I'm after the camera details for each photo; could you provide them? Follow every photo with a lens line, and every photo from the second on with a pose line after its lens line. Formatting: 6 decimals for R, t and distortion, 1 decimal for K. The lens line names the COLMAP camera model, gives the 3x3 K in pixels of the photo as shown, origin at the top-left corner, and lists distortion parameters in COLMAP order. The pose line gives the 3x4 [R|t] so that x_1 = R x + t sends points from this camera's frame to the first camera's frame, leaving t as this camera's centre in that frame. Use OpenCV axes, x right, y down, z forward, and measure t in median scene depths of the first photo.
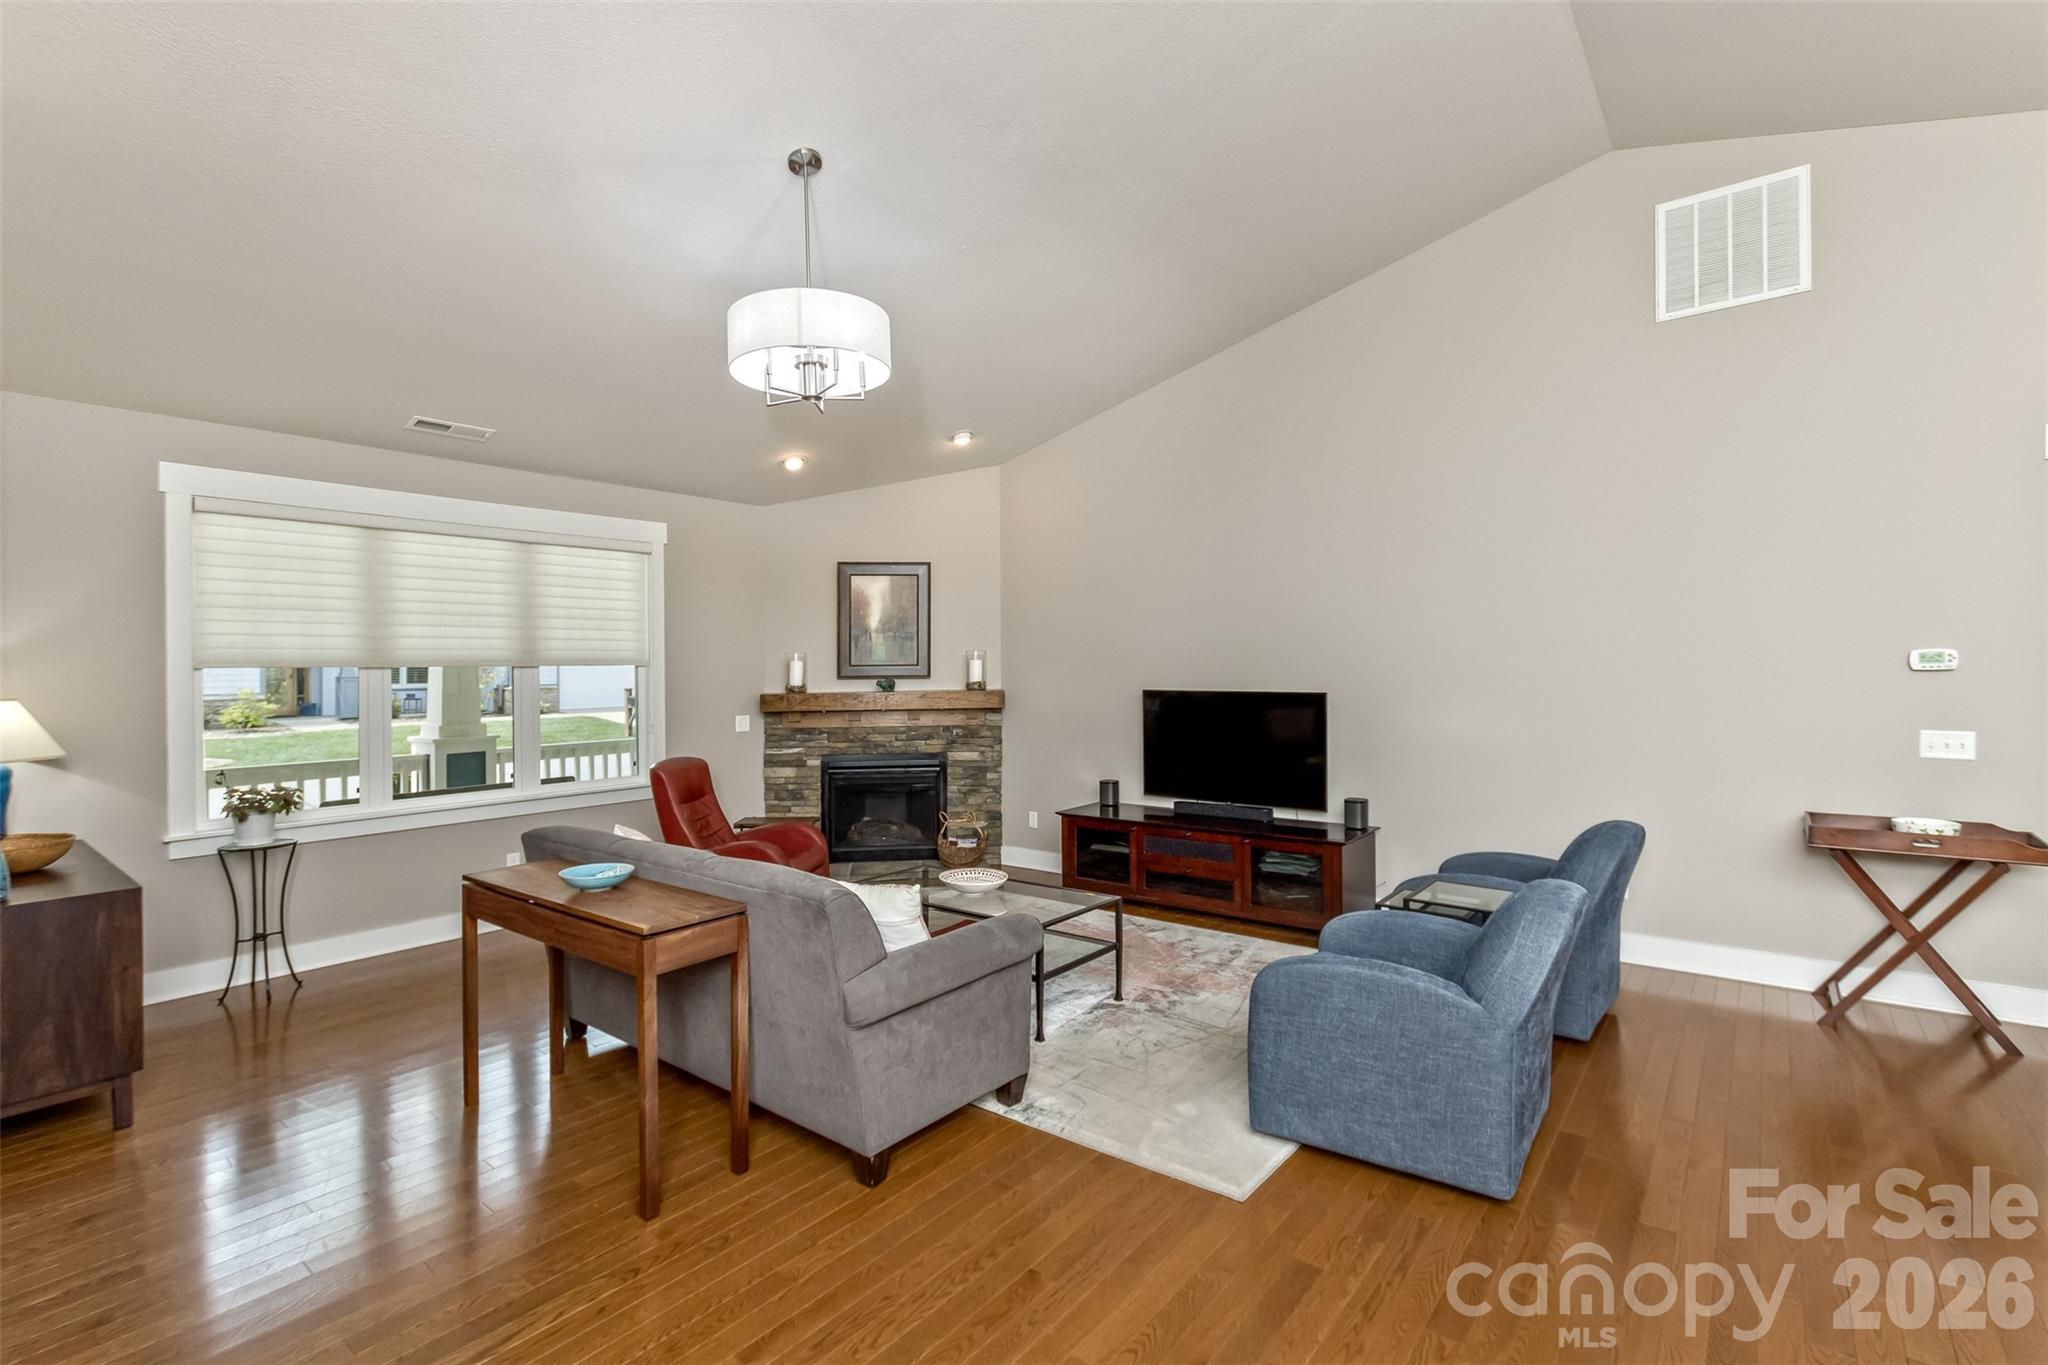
lens RADIAL K [[937.1, 0, 1066.7], [0, 937.1, 689.7], [0, 0, 1]] dist [0.001187, -0.000048]
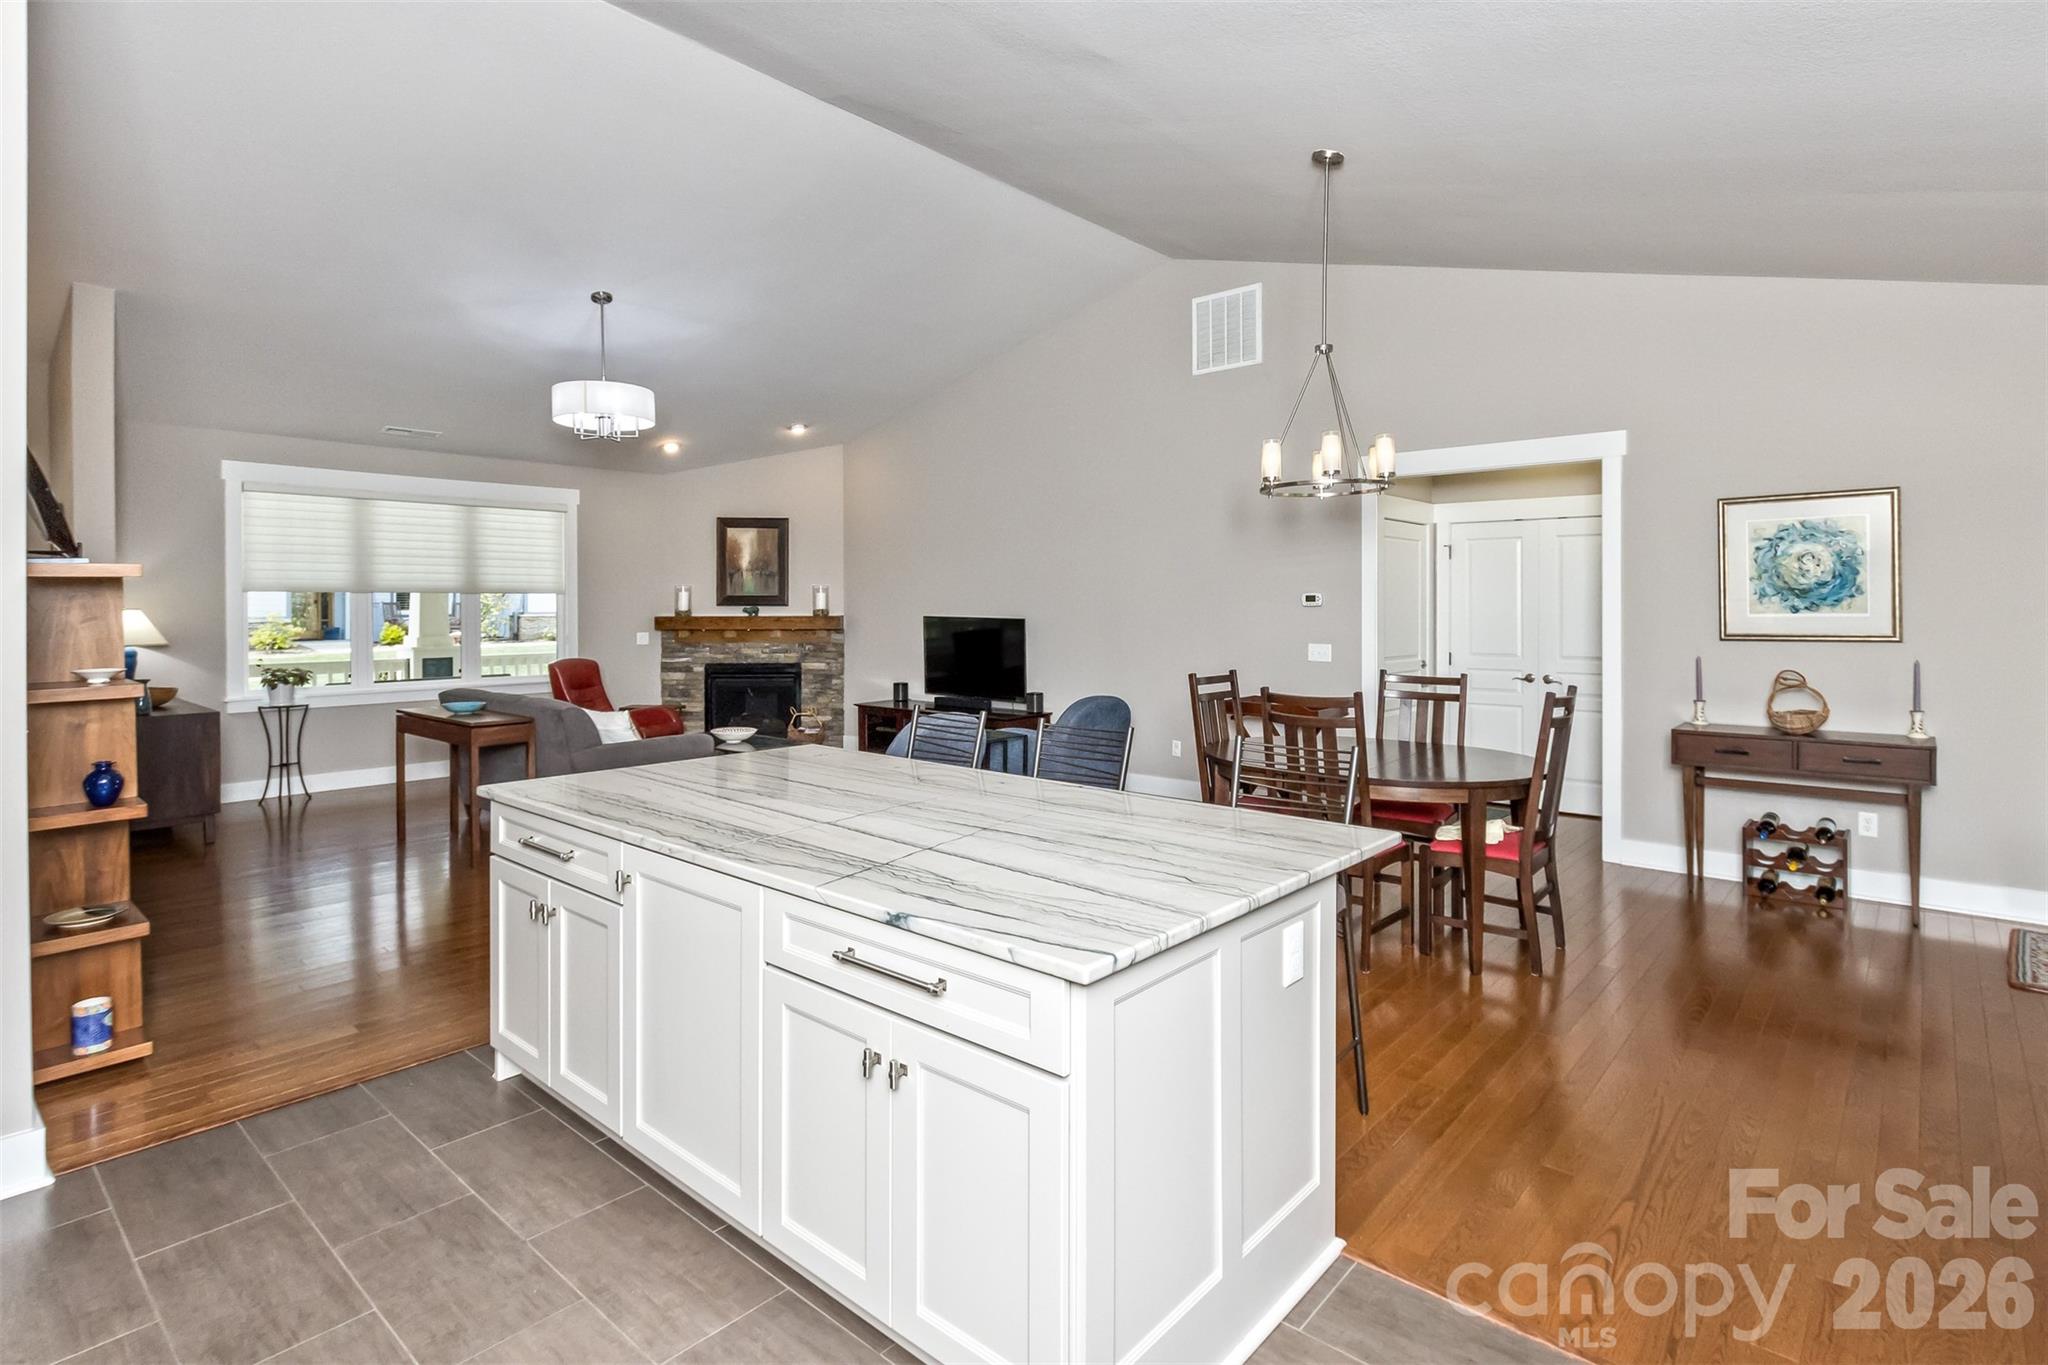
lens RADIAL K [[946.7, 0, 1078.7], [0, 946.7, 639.7], [0, 0, 1]] dist [-0.000645, -0.000185]
pose [[0.999823, 0.013147, -0.013432, 0.329845], [-0.012940, 0.999798, 0.015377, 0.010284], [0.013632, -0.015201, 0.999792, -0.380423]]
